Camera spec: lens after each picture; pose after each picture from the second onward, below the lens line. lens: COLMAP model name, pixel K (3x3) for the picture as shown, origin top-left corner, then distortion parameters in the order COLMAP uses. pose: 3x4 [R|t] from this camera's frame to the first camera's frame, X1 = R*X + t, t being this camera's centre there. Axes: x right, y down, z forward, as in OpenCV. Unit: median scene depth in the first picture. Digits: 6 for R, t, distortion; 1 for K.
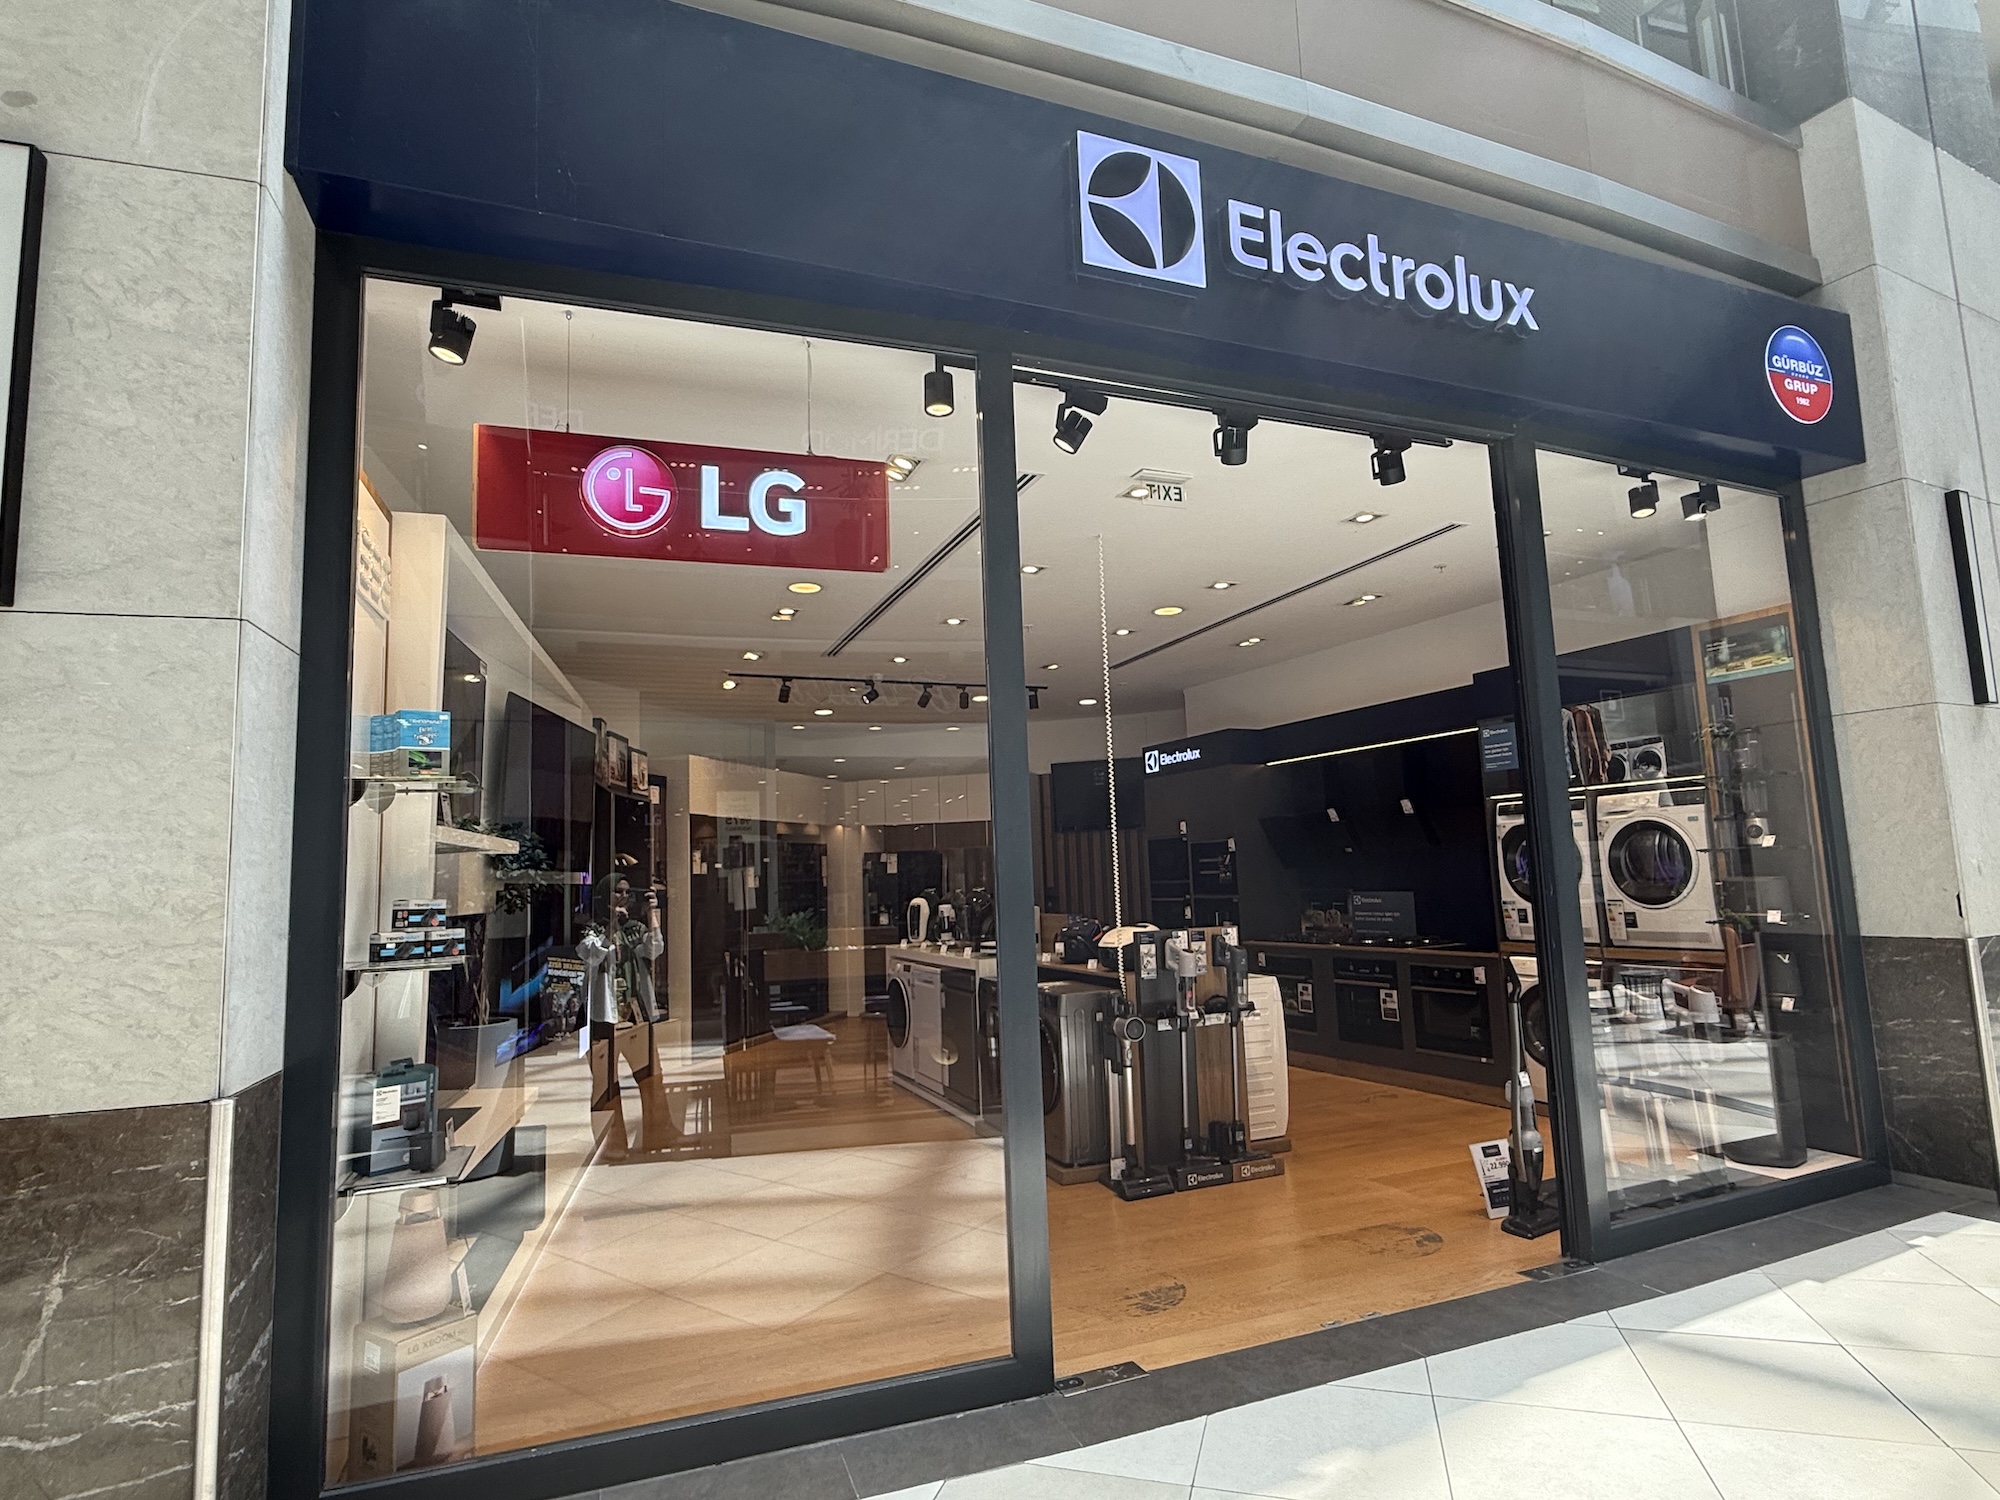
lens RADIAL K [[1067.7, 0, 985.2], [0, 1067.7, 757.5], [0, 0, 1]] dist [0.001681, 0.000101]
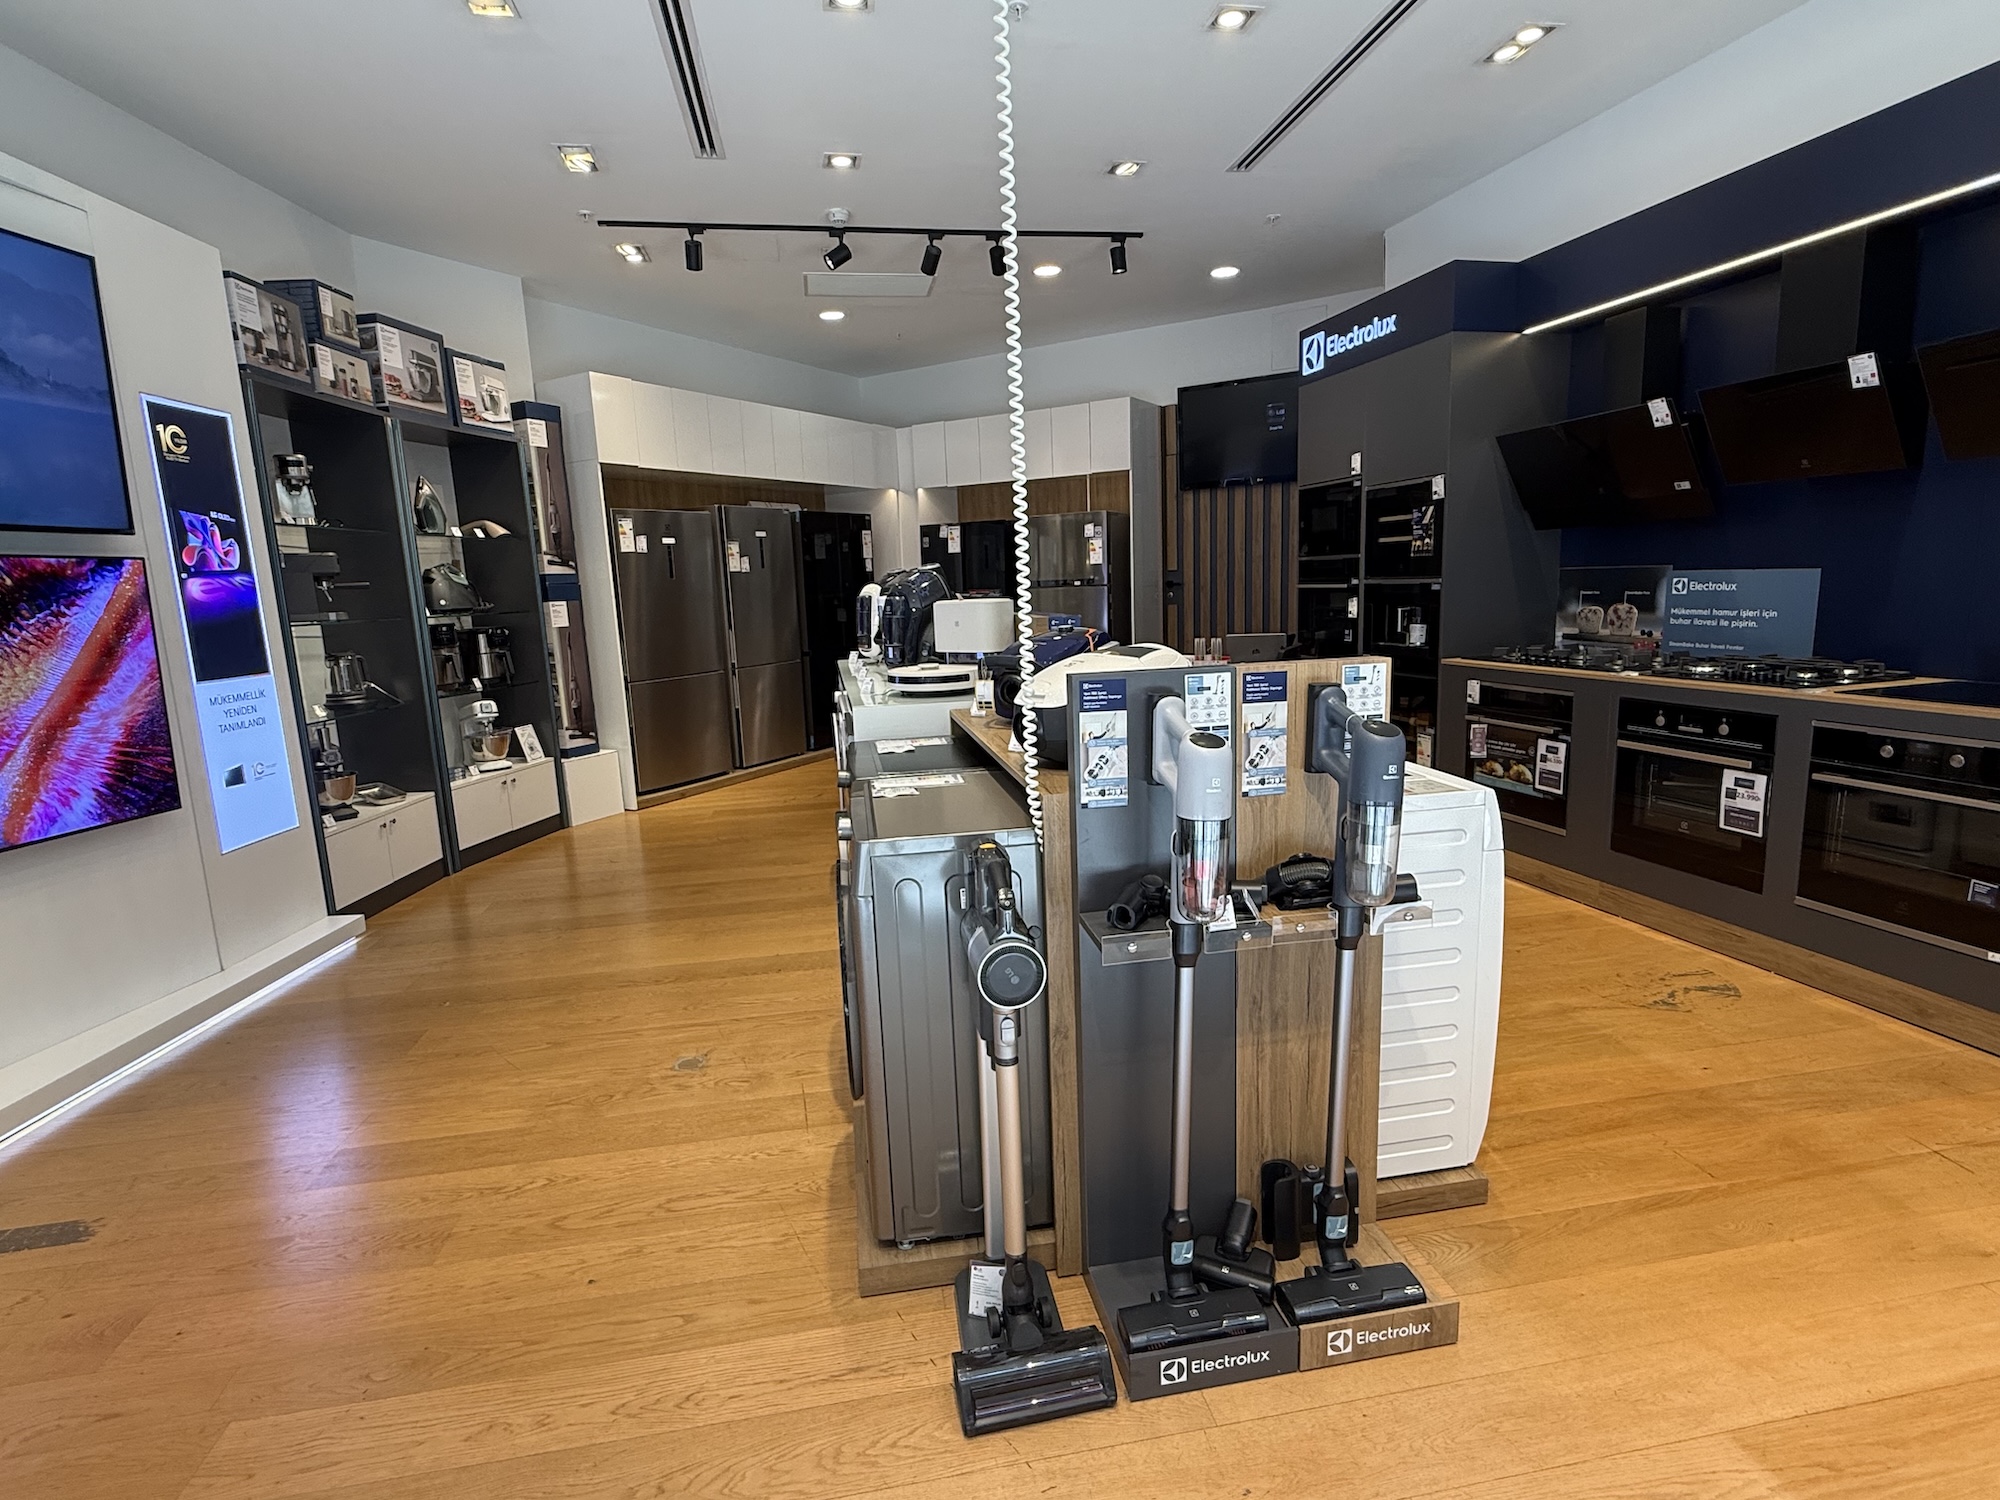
lens RADIAL K [[996.5, 0, 993.0], [0, 996.5, 750.4], [0, 0, 1]] dist [-0.000624, 0.000058]
pose [[0.978390, 0.031285, -0.204389, 0.155310], [0.028886, 0.958113, 0.284929, 0.079577], [0.204742, -0.284676, 0.936504, 0.581070]]
